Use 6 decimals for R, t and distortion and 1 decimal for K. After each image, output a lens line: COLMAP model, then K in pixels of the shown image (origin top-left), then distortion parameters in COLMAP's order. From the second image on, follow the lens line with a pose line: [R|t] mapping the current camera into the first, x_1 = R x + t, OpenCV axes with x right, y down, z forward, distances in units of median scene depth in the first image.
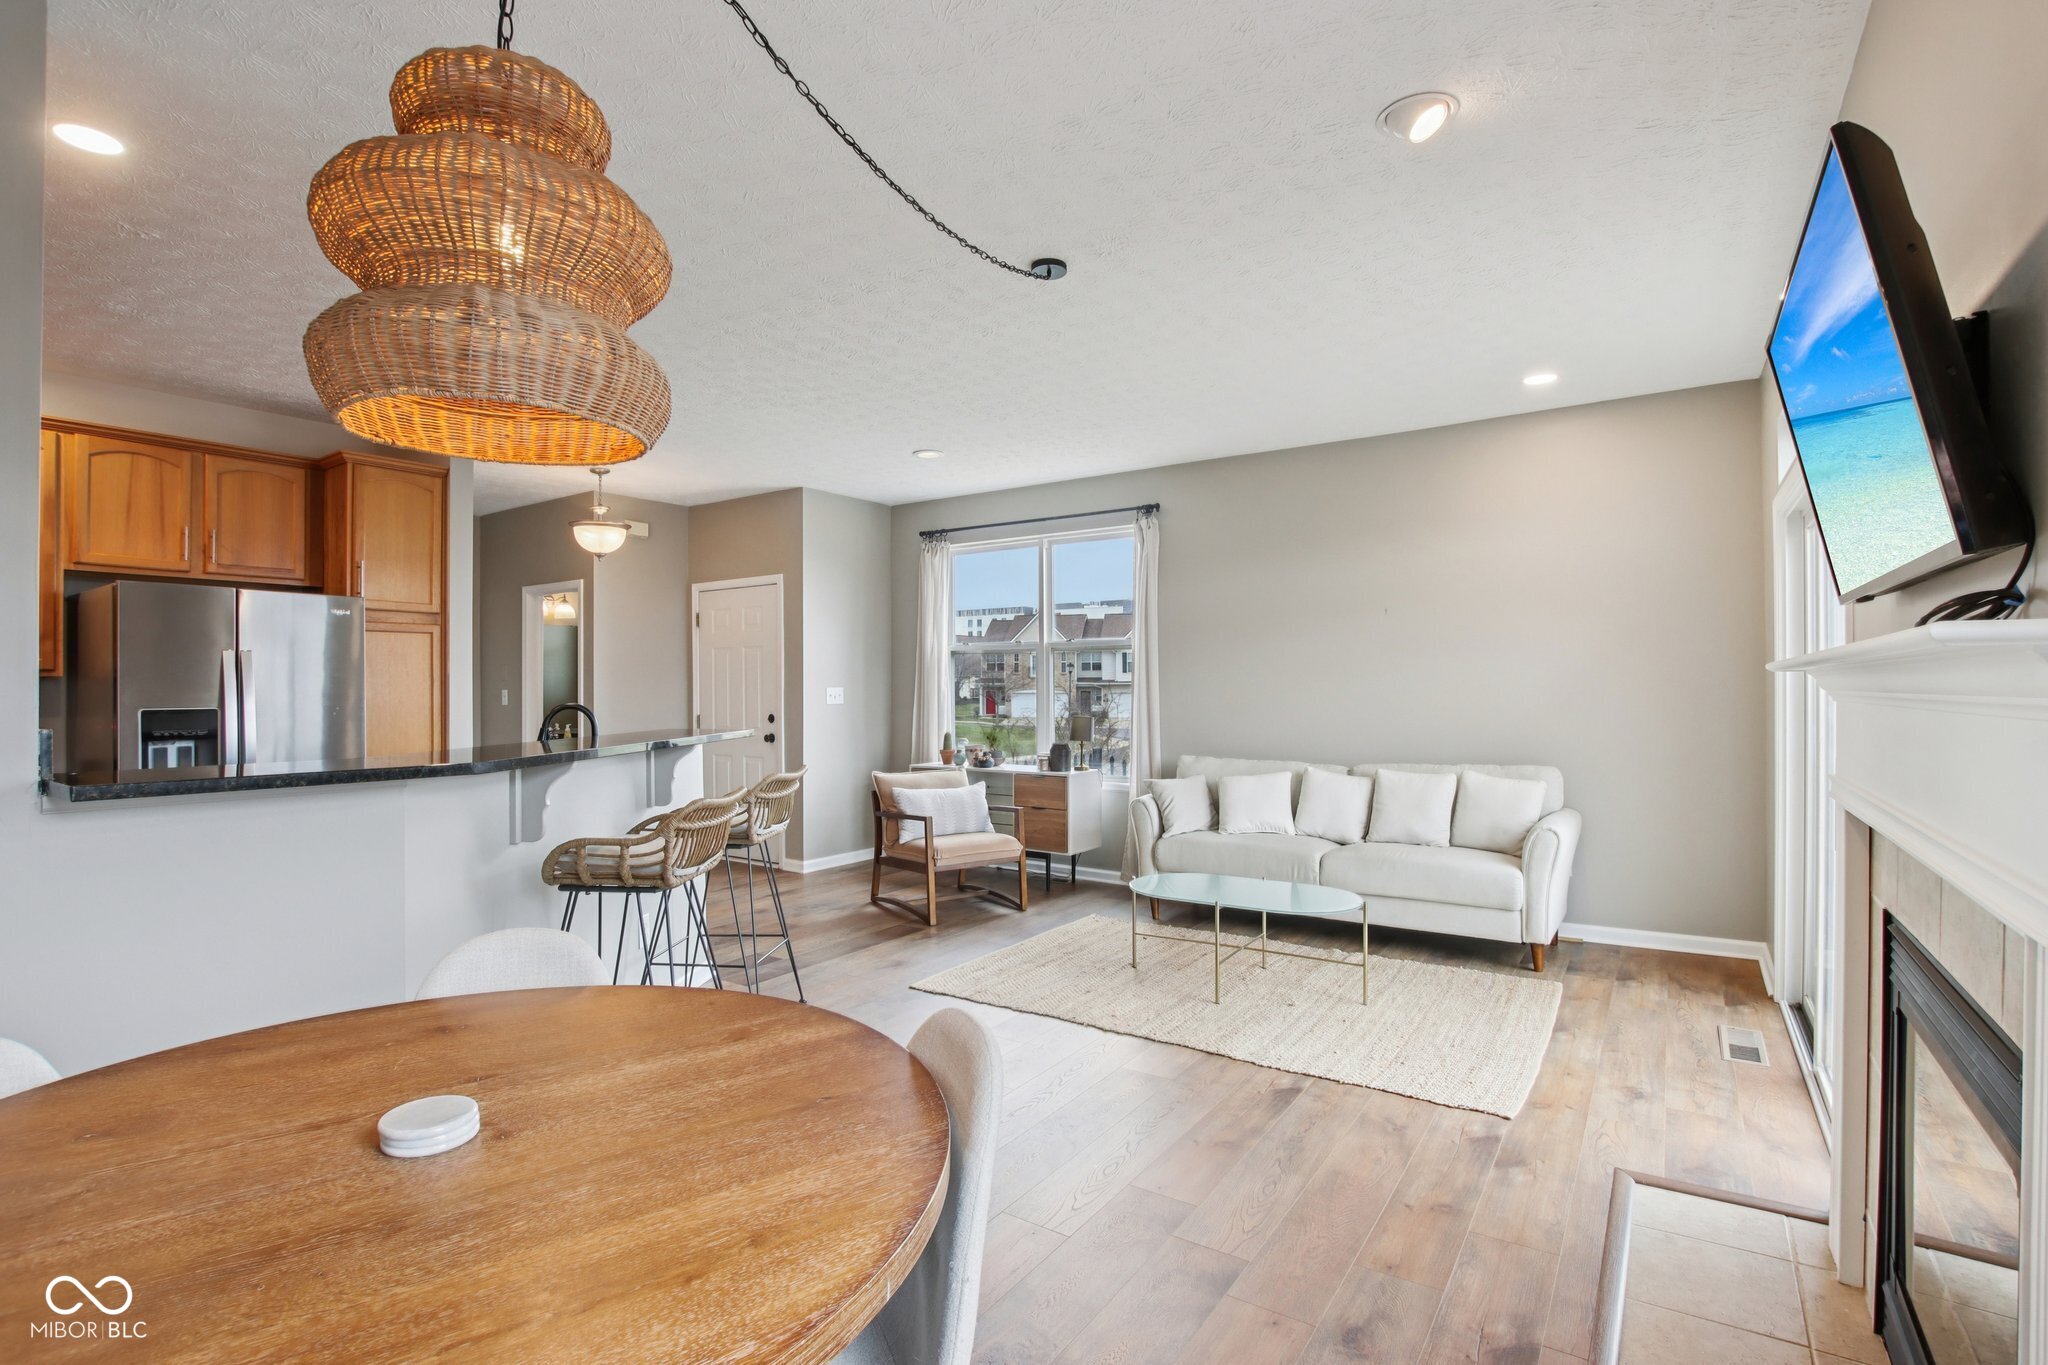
lens RADIAL K [[955.5, 0, 1020.3], [0, 955.5, 688.6], [0, 0, 1]] dist [-0.030408, 0.000580]
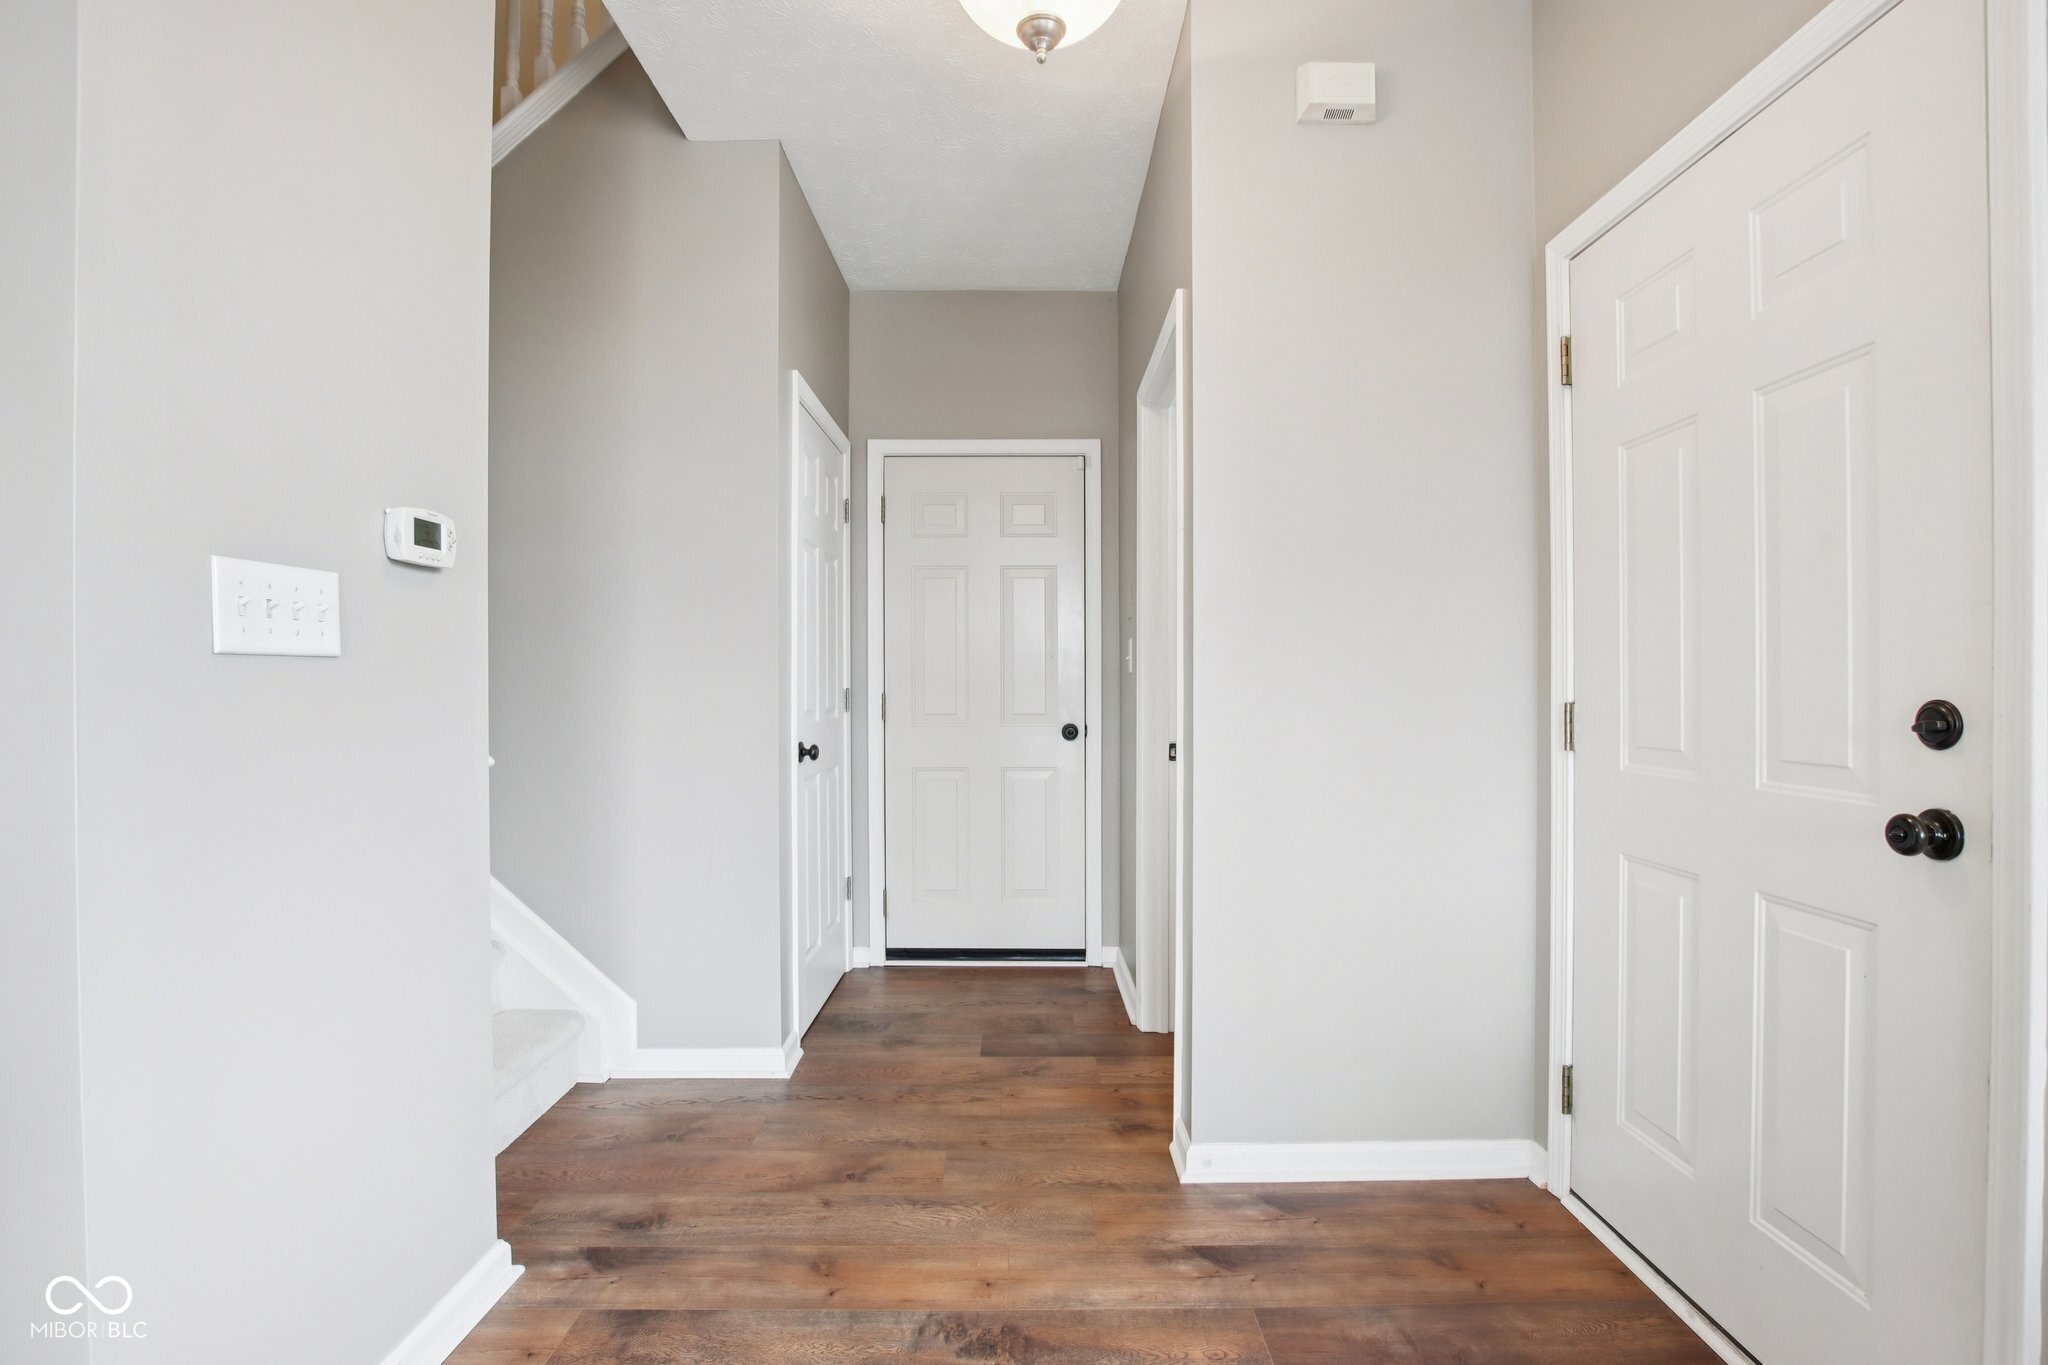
lens RADIAL K [[948.2, 0, 1022.8], [0, 948.2, 692.2], [0, 0, 1]] dist [-0.033144, 0.001175]
pose [[0.572923, 0.009021, -0.819560, -0.344113], [-0.002150, 0.999953, 0.009503, 0.037746], [0.819606, -0.003682, 0.572915, 1.197721]]
